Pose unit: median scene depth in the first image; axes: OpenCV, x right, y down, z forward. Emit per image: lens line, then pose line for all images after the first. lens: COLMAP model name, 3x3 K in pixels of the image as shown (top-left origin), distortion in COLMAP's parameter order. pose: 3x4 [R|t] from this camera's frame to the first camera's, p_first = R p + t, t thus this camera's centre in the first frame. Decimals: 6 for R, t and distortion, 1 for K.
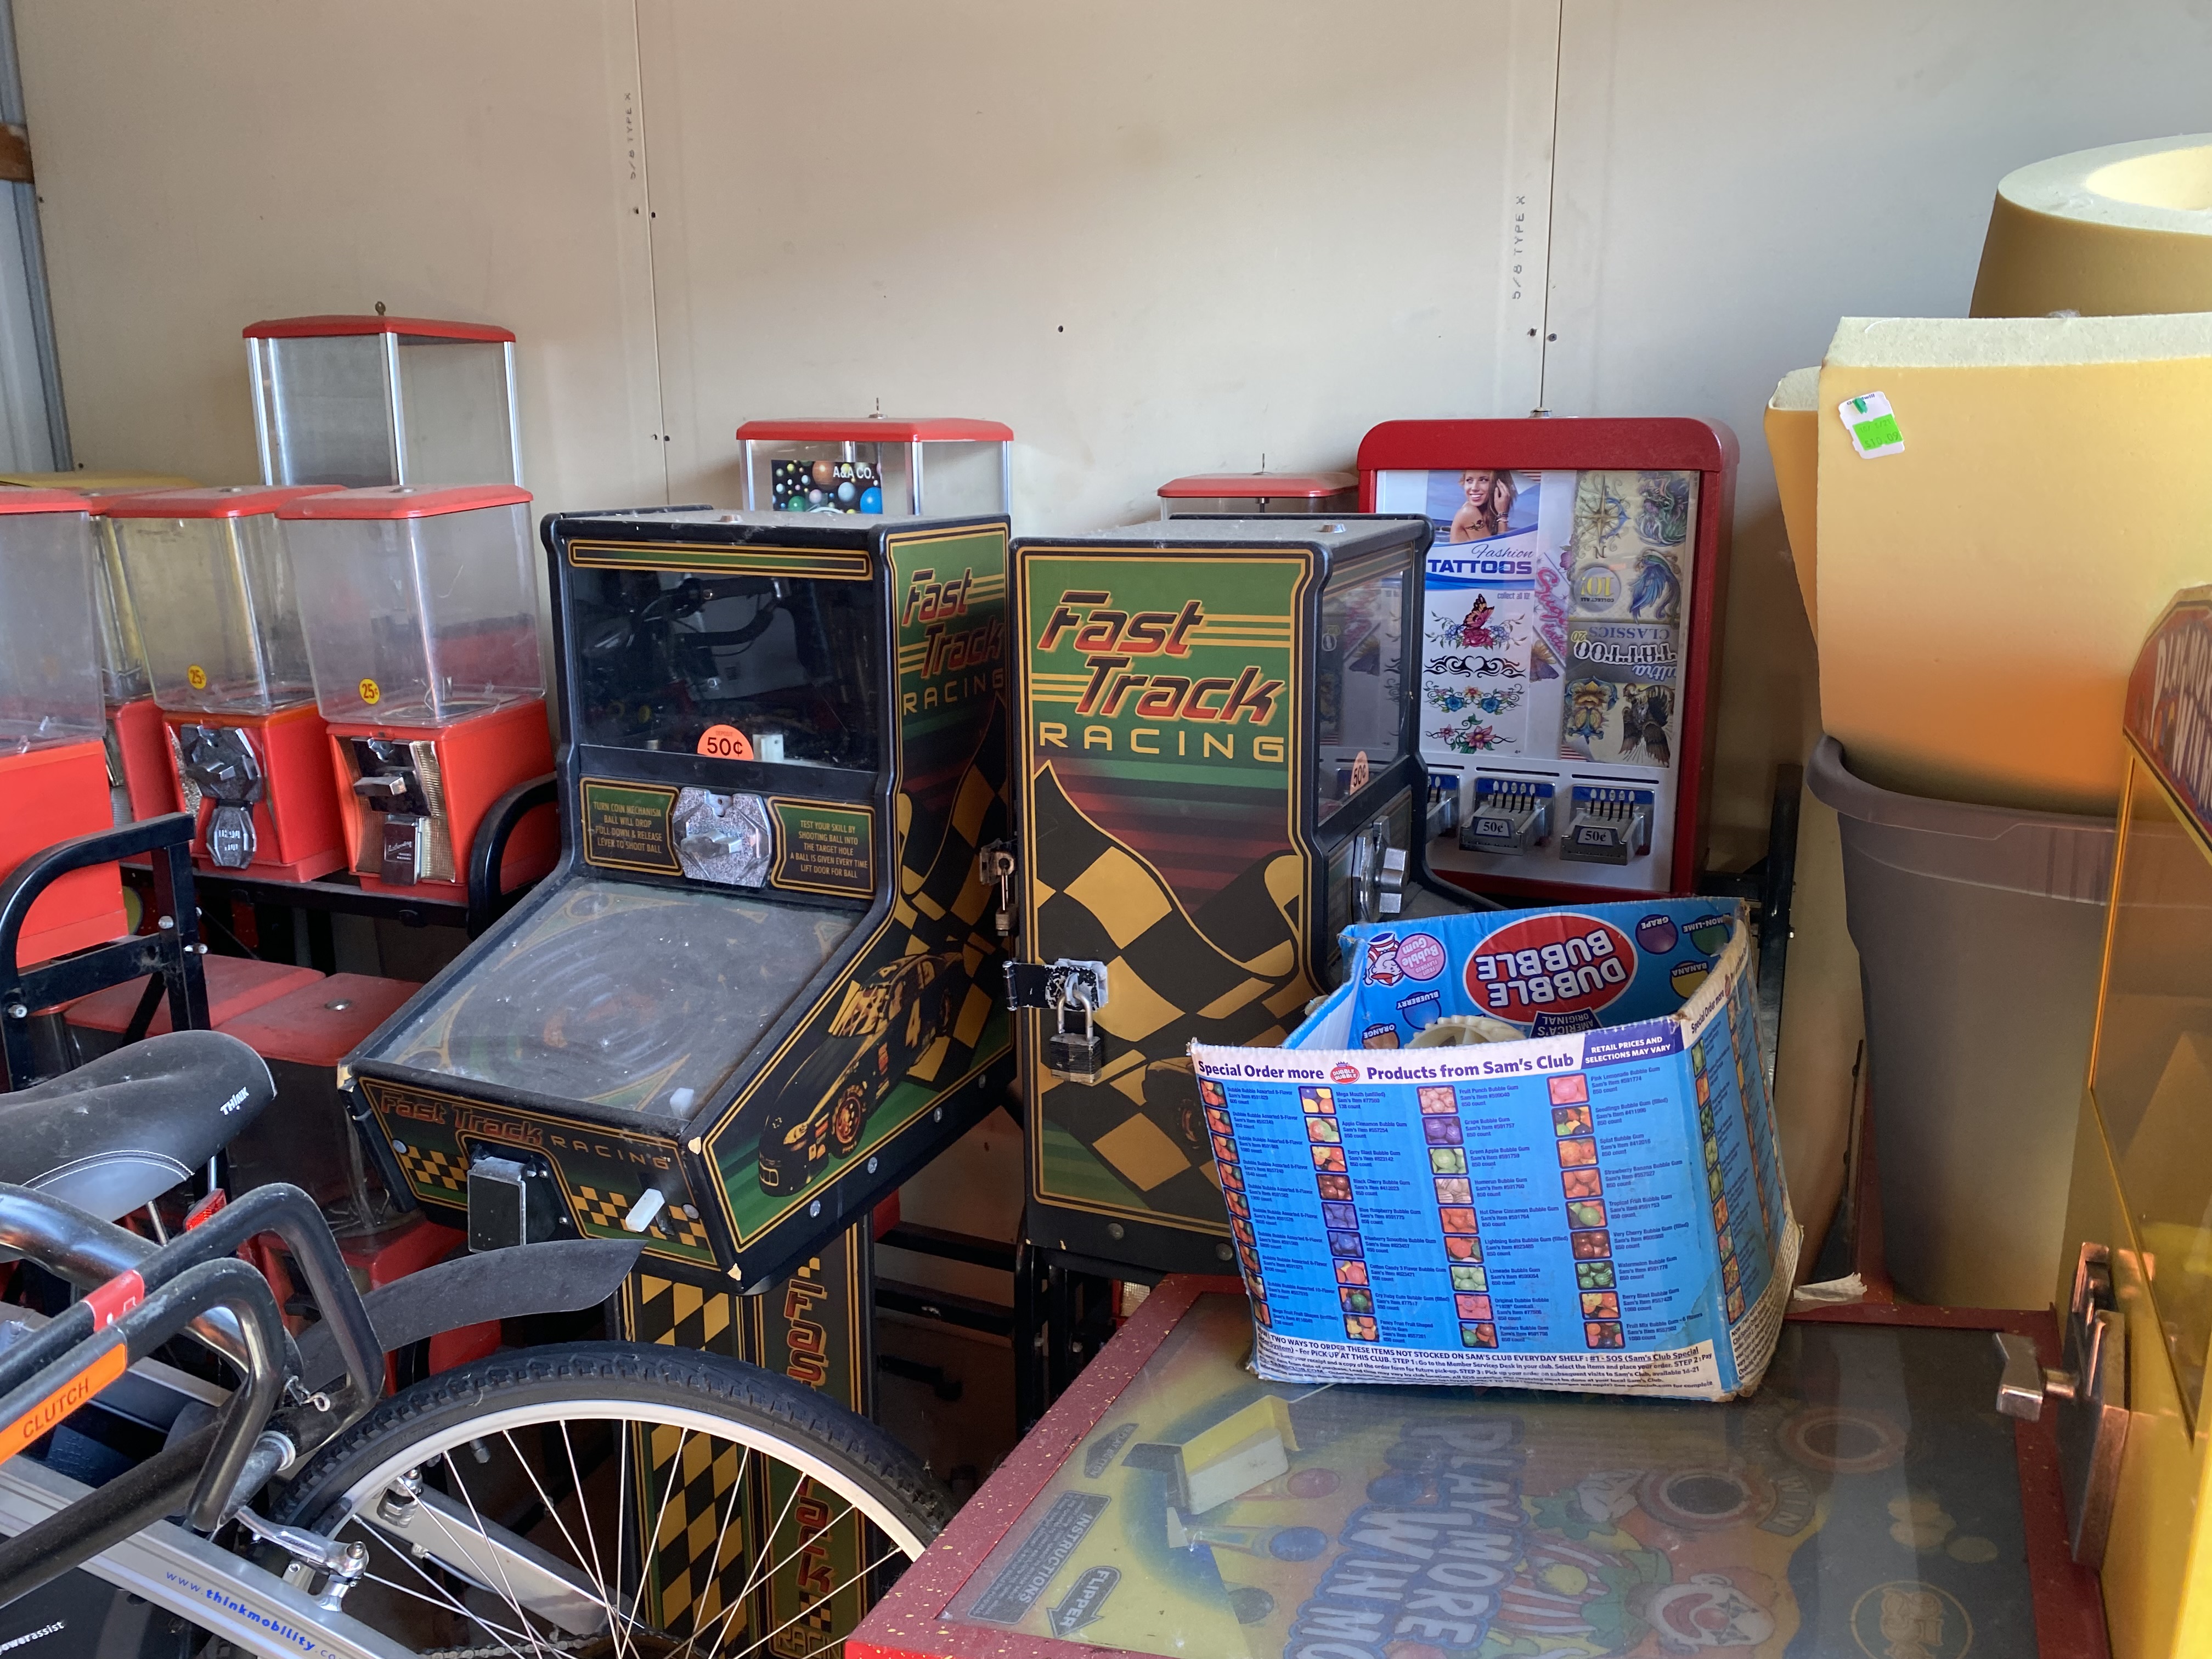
lens RADIAL K [[1711.6, 0, 1123.3], [0, 1711.6, 802.0], [0, 0, 1]] dist [0.093407, -0.205314]
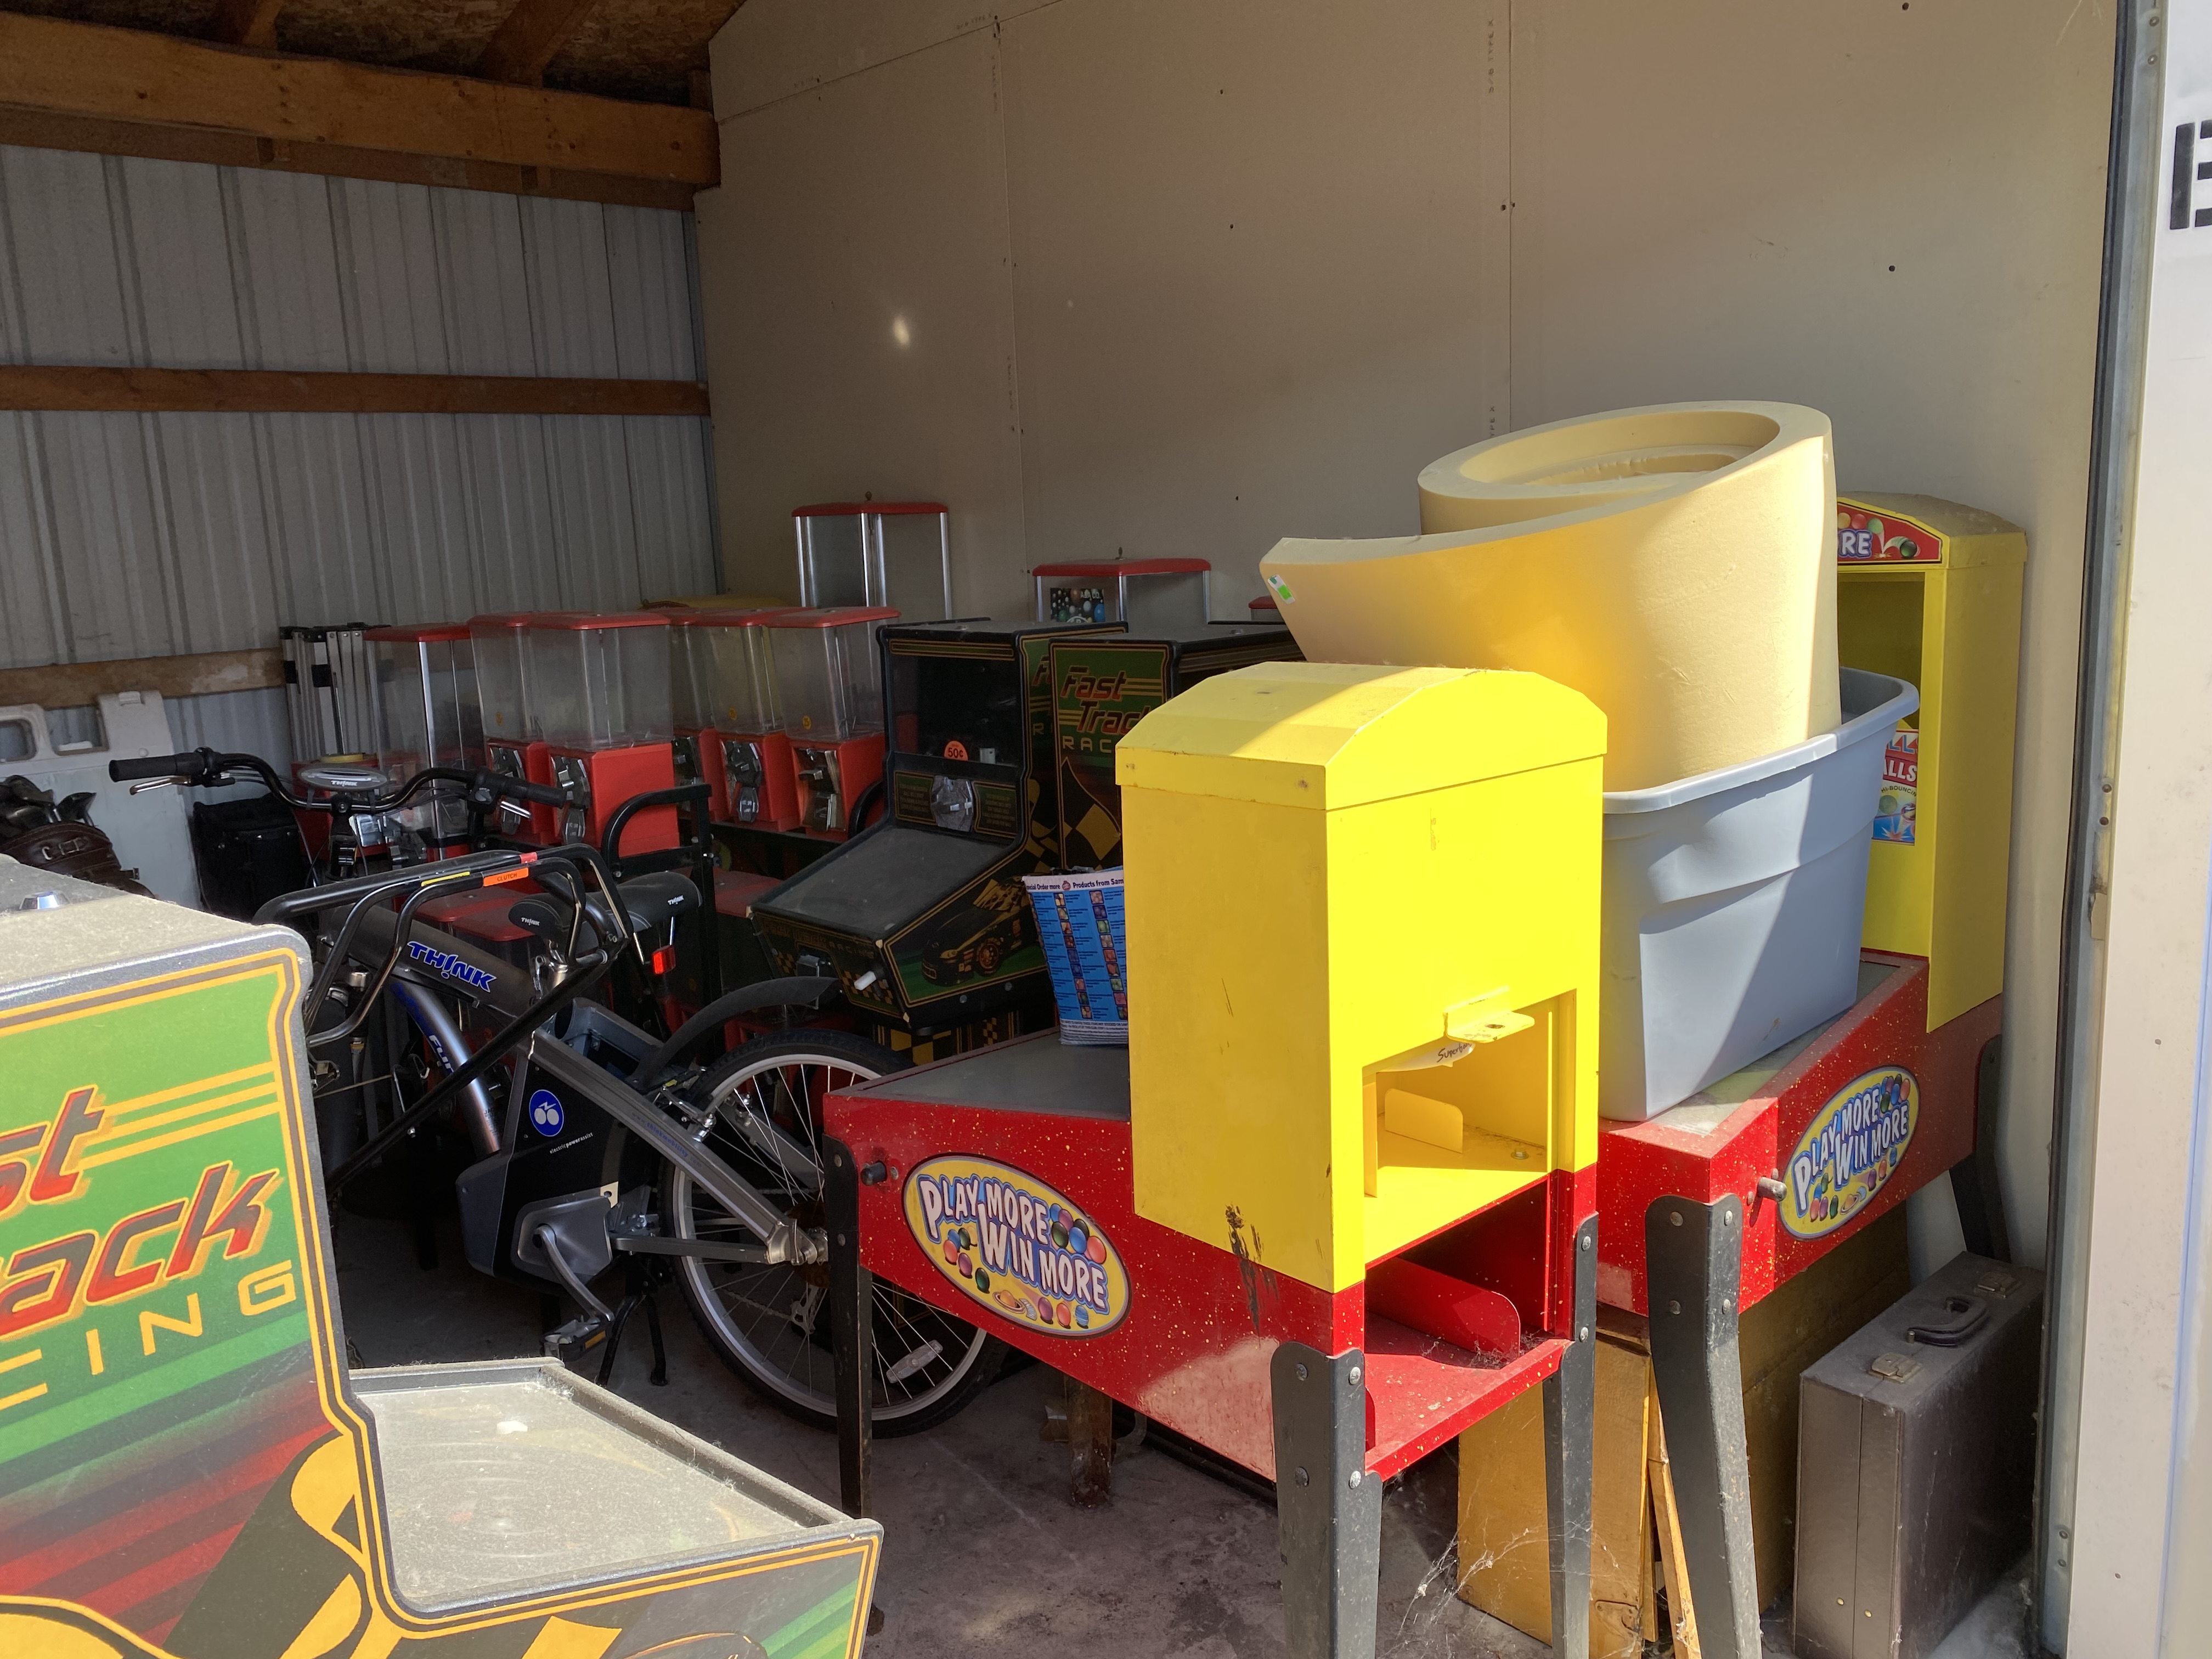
lens RADIAL K [[1663.3, 0, 1103.7], [0, 1663.3, 808.1], [0, 0, 1]] dist [0.032520, -0.043070]
pose [[0.928334, 0.034621, -0.370131, 0.579469], [-0.049869, 0.998252, -0.031705, 0.075764], [0.368387, 0.047891, 0.928438, -0.576953]]
